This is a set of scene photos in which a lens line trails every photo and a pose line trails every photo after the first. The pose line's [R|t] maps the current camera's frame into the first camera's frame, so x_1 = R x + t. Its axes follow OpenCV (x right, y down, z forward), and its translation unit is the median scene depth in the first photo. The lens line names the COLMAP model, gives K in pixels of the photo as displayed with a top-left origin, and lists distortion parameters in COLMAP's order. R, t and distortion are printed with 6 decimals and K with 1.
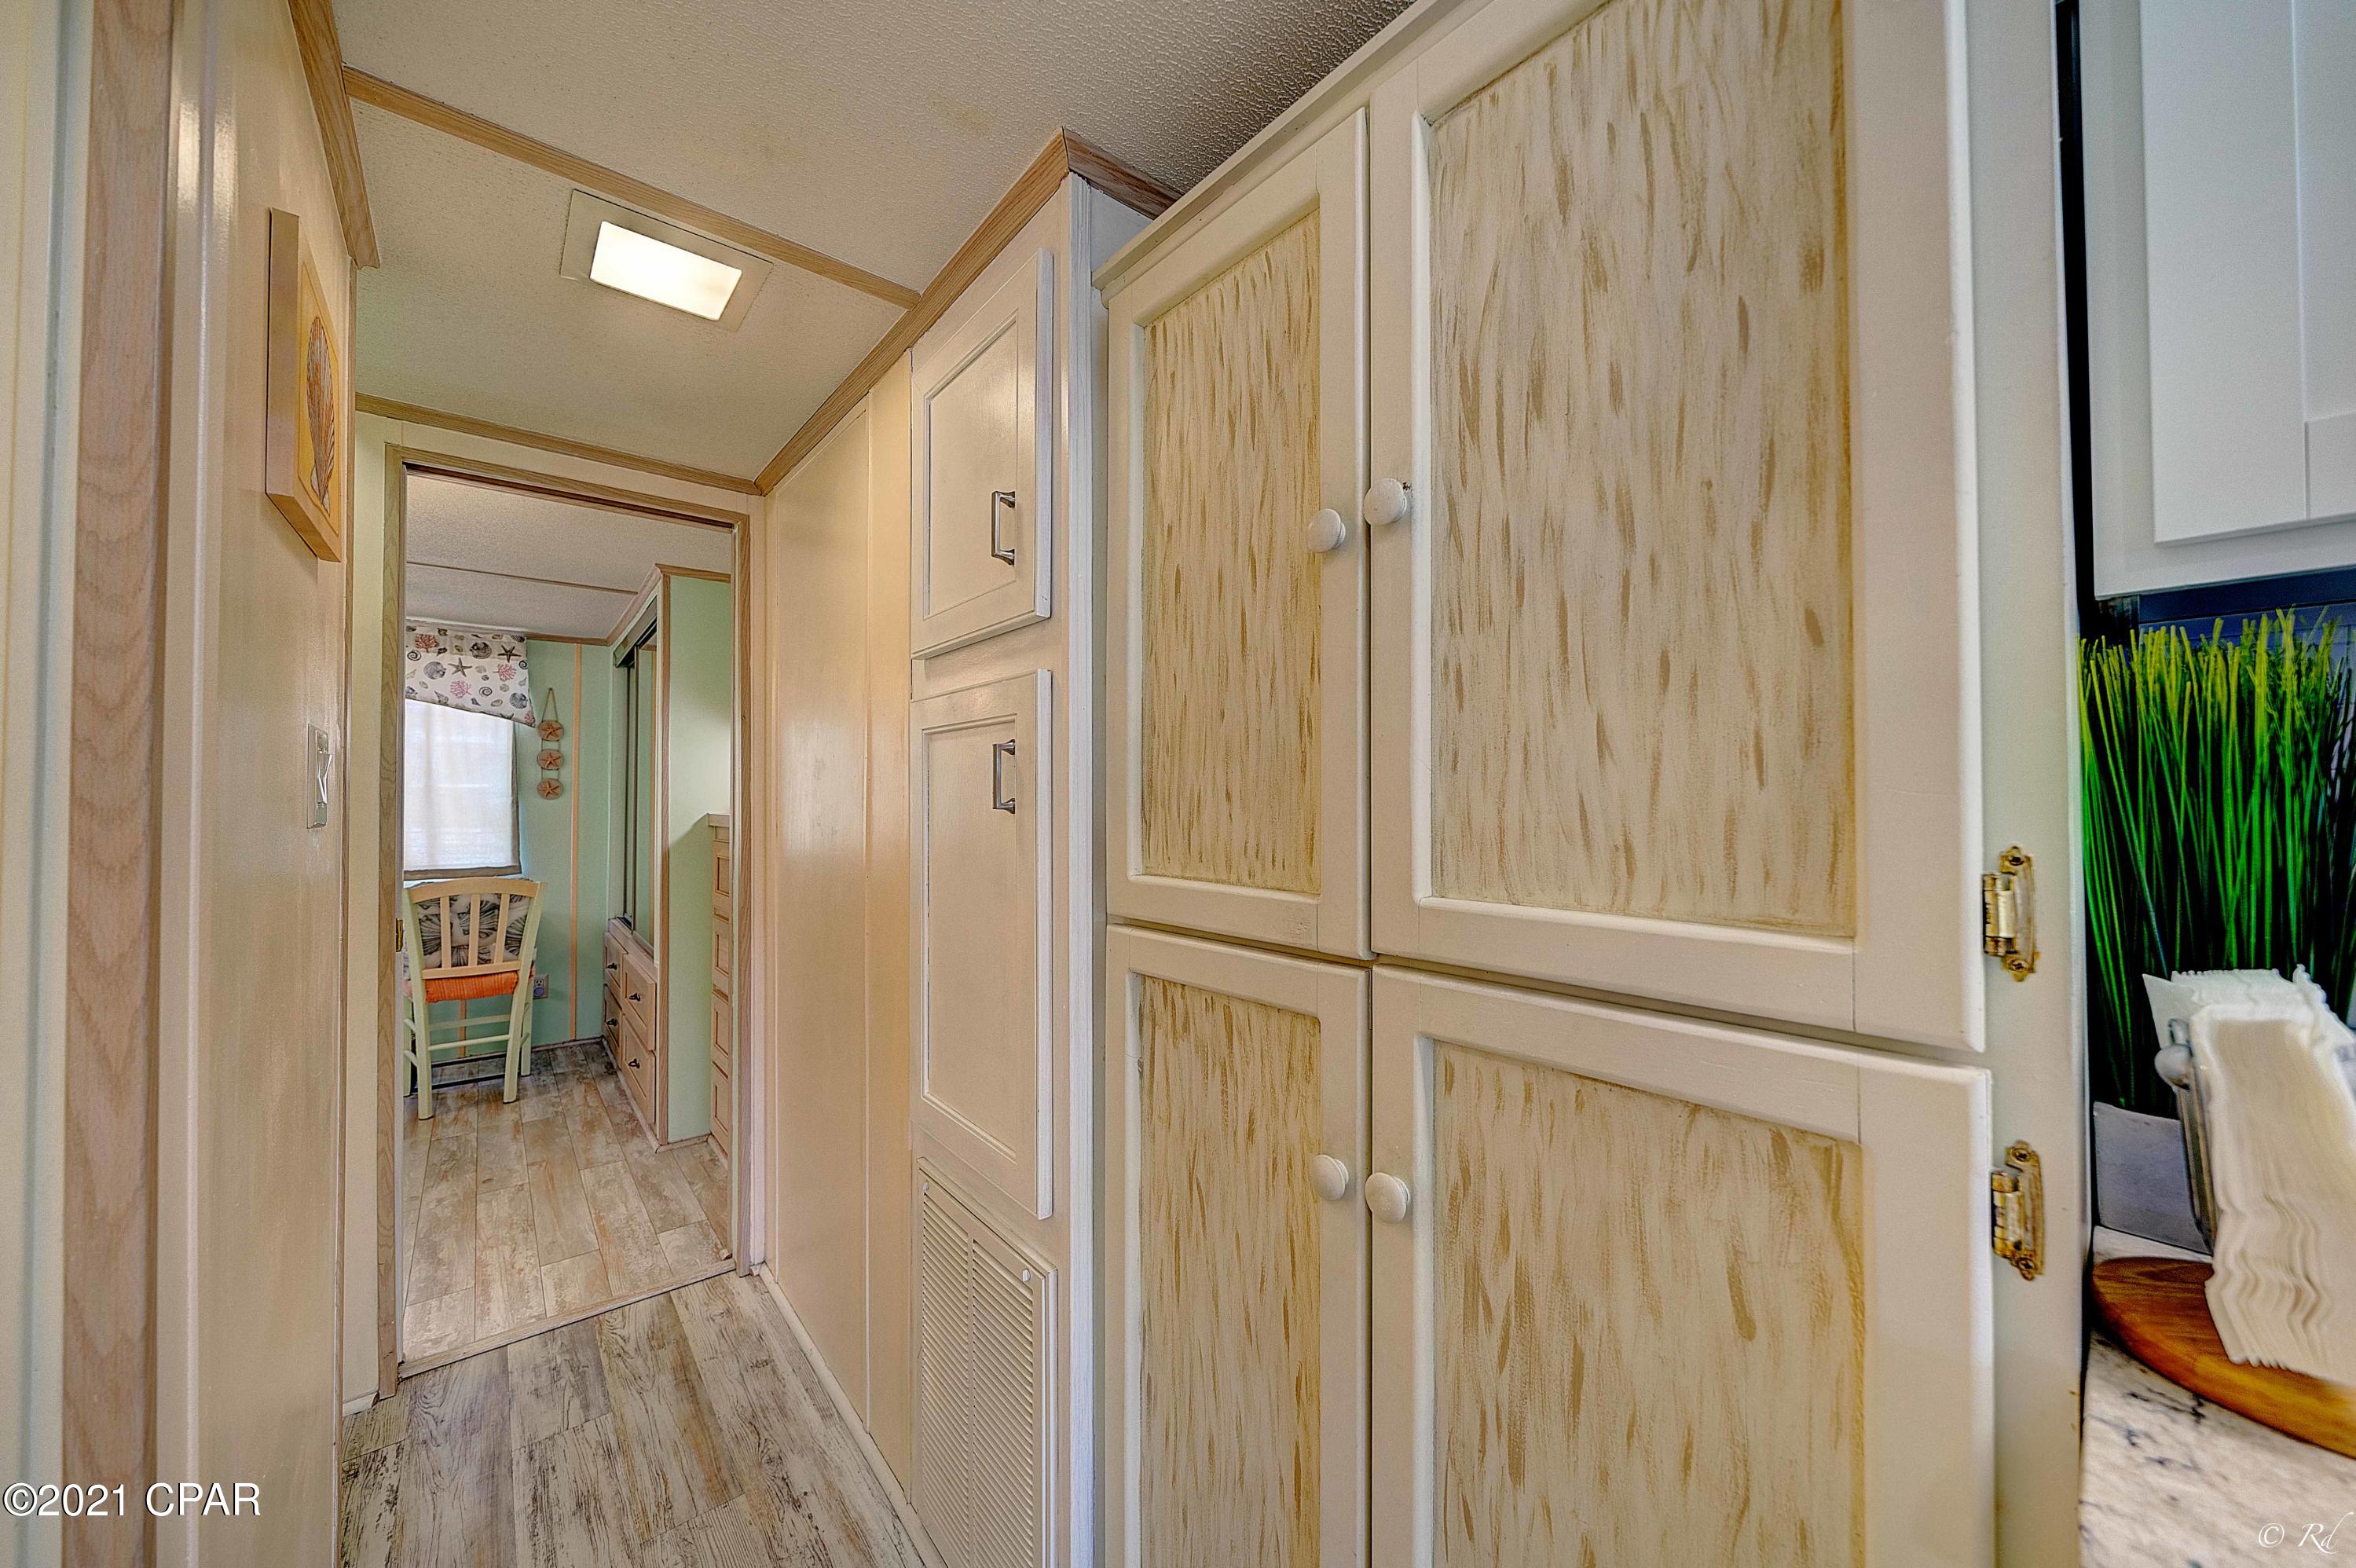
lens RADIAL K [[830.2, 0, 1165.7], [0, 830.2, 785.3], [0, 0, 1]] dist [-0.003240, -0.000079]
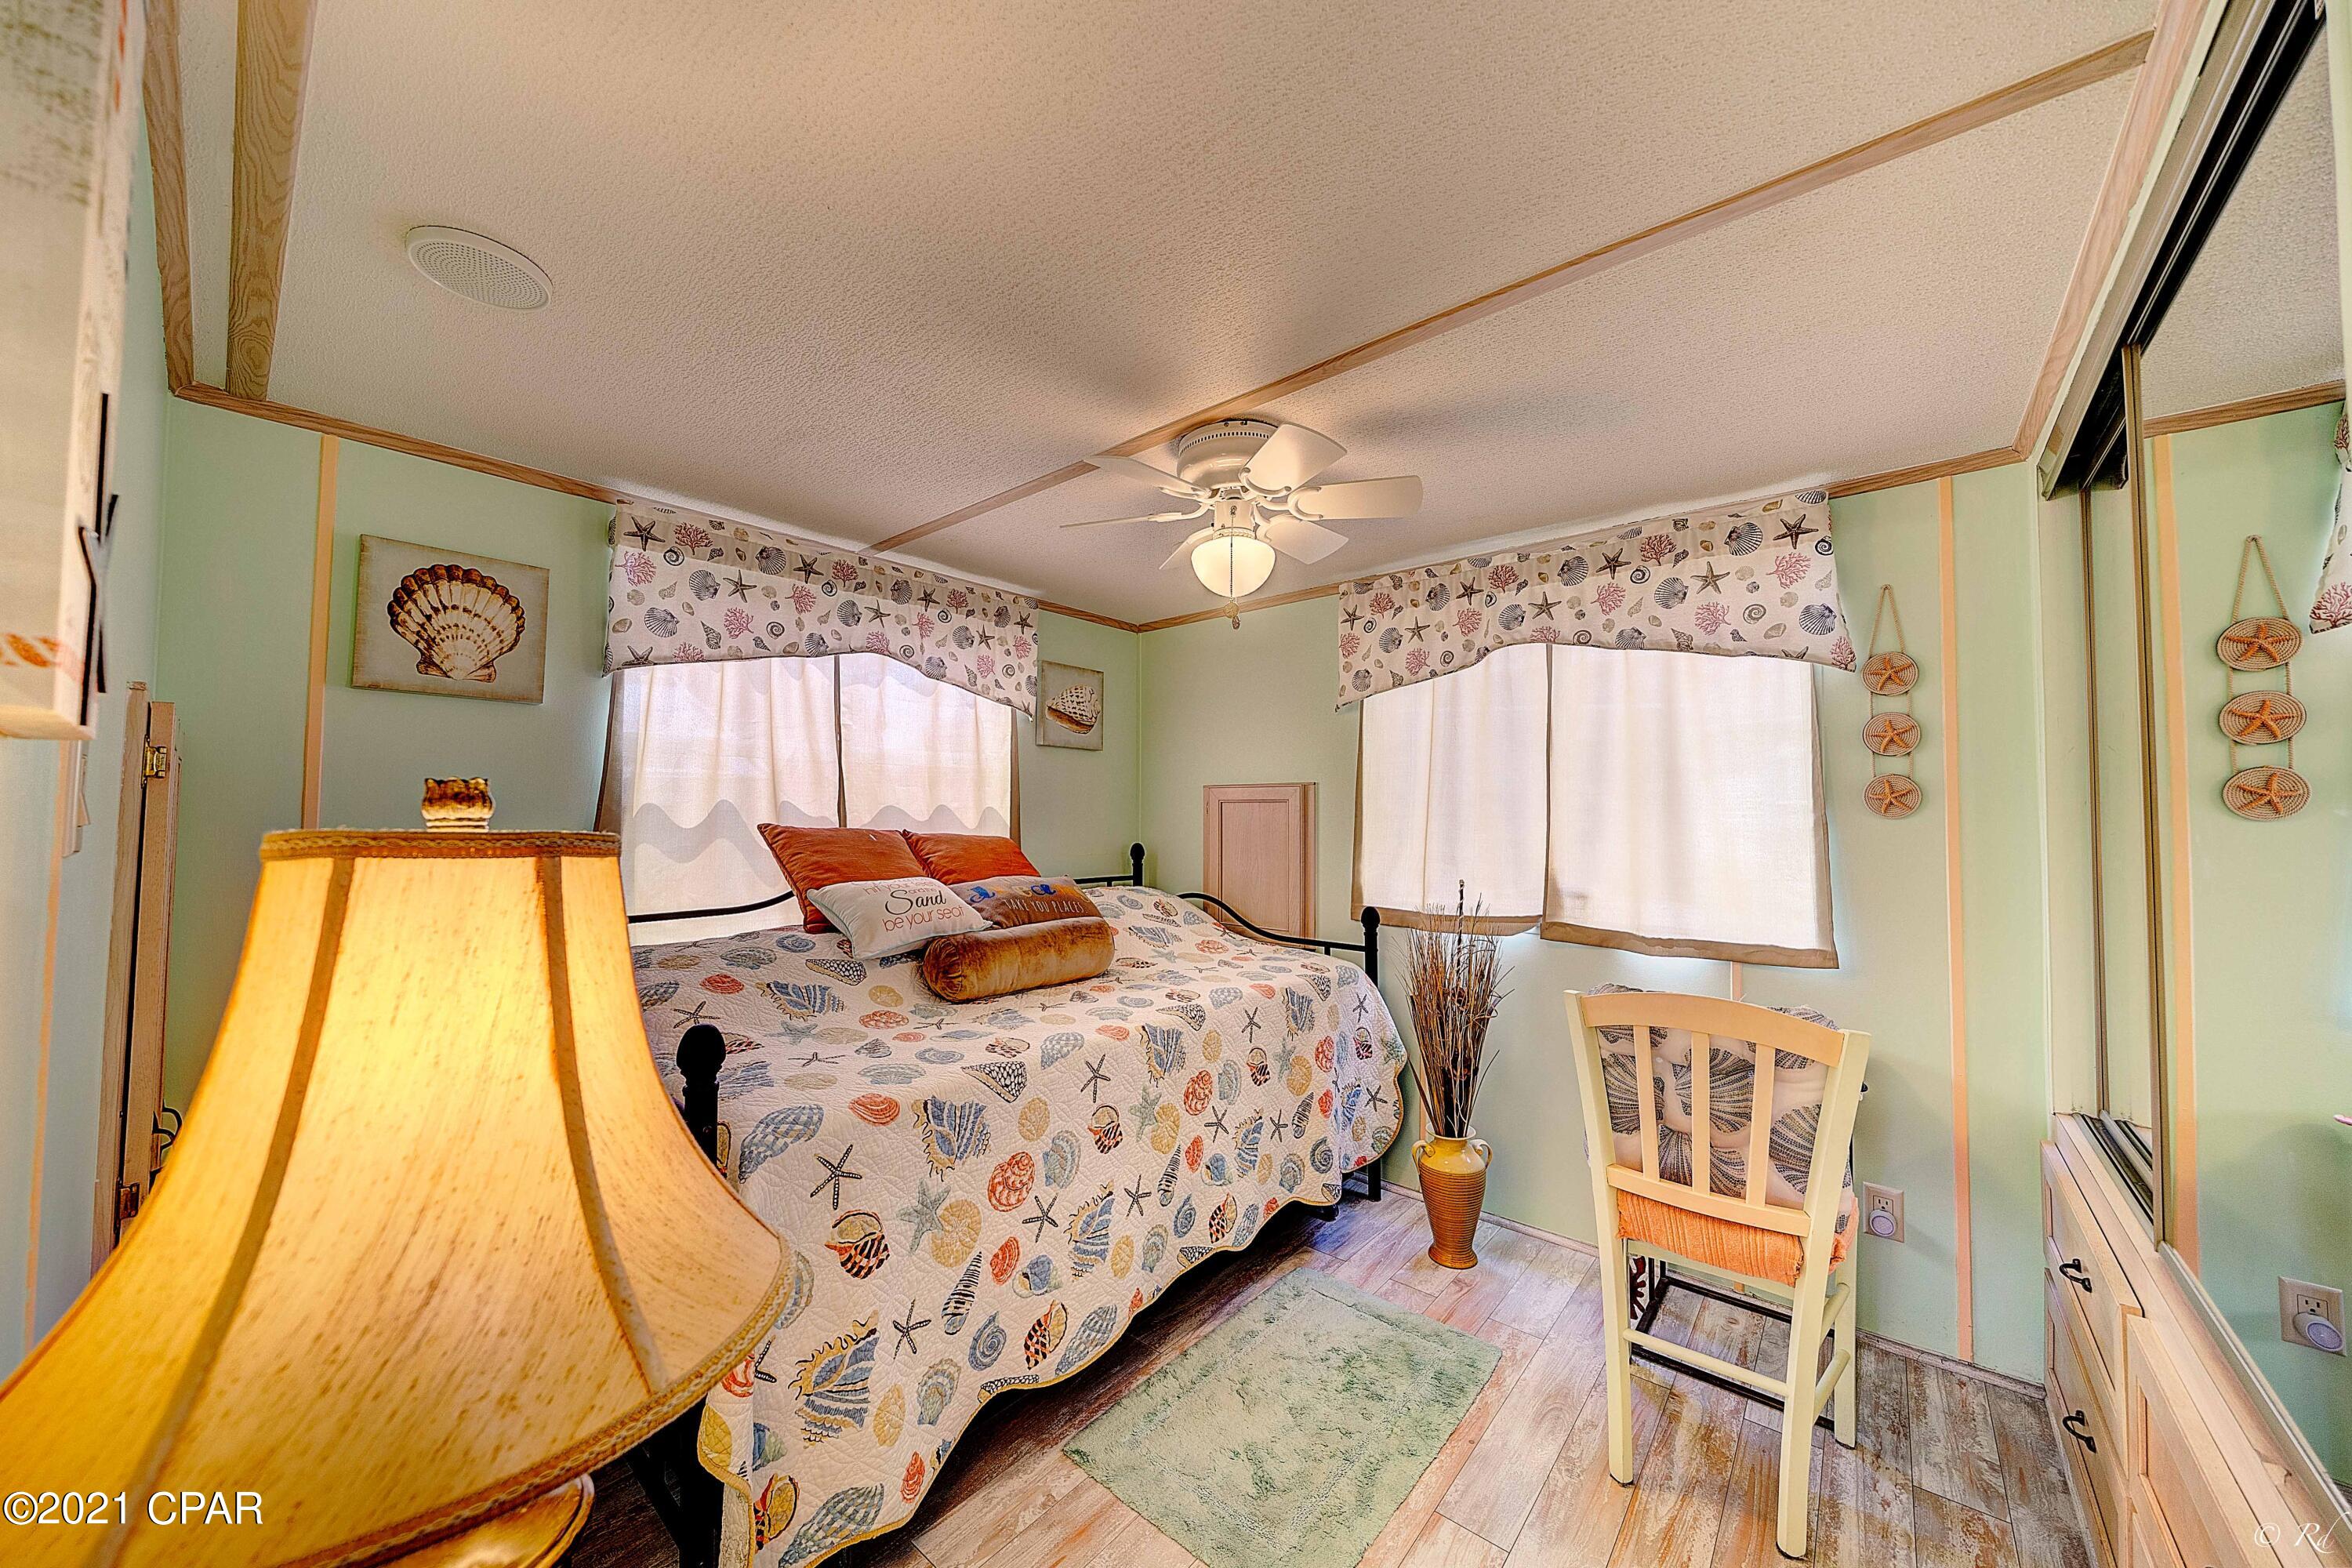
lens RADIAL K [[821.5, 0, 1176.0], [0, 821.5, 784.0], [0, 0, 1]] dist [-0.007483, 0.000186]
pose [[0.174171, -0.032859, -0.984167, -0.380795], [0.010539, 0.999448, -0.031504, 0.008235], [0.984659, -0.004886, 0.174421, 0.553052]]
